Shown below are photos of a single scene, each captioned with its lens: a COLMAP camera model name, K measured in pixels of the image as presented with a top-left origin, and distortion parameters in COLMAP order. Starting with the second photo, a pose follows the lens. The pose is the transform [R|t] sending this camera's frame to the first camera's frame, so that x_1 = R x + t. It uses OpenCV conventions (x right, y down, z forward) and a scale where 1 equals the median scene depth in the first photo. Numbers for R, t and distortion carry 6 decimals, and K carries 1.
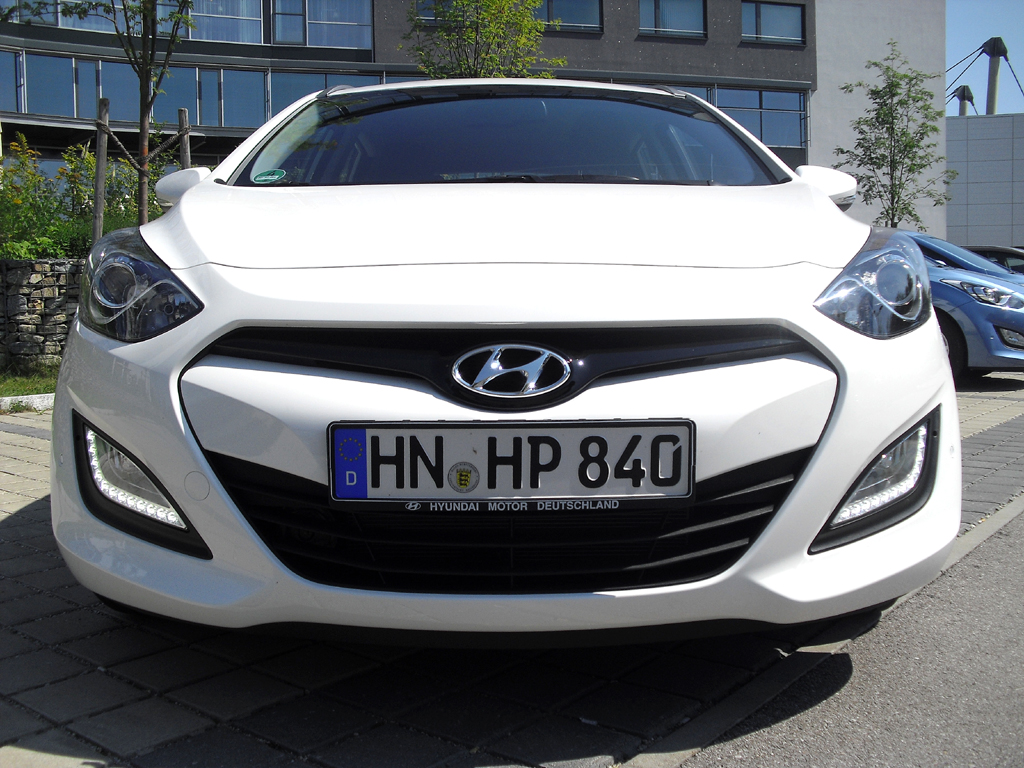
lens RADIAL K [[1042.8, 0, 510.7], [0, 1042.8, 377.0], [0, 0, 1]] dist [-0.122460, 0.000000]
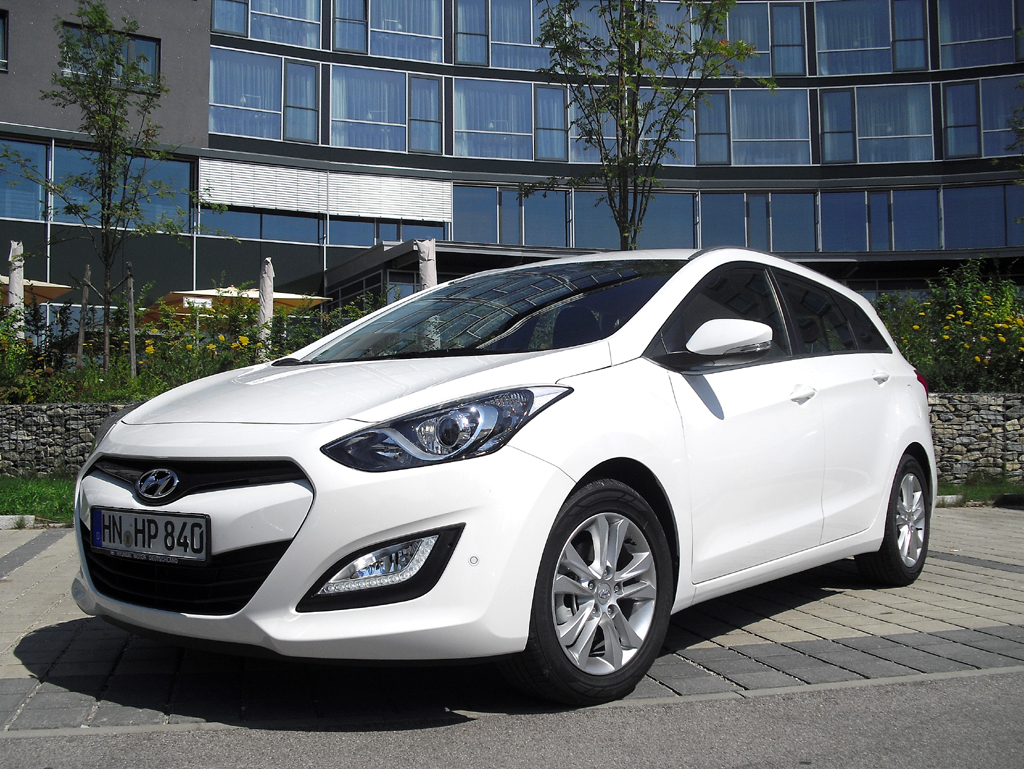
lens RADIAL K [[1042.8, 0, 508.4], [0, 1042.8, 387.7], [0, 0, 1]] dist [-0.122460, 0.000000]
pose [[0.806659, -0.021697, -0.590619, 1.570229], [-0.042183, 0.994664, -0.094152, -0.028405], [0.589510, 0.100863, 0.801439, -0.083591]]
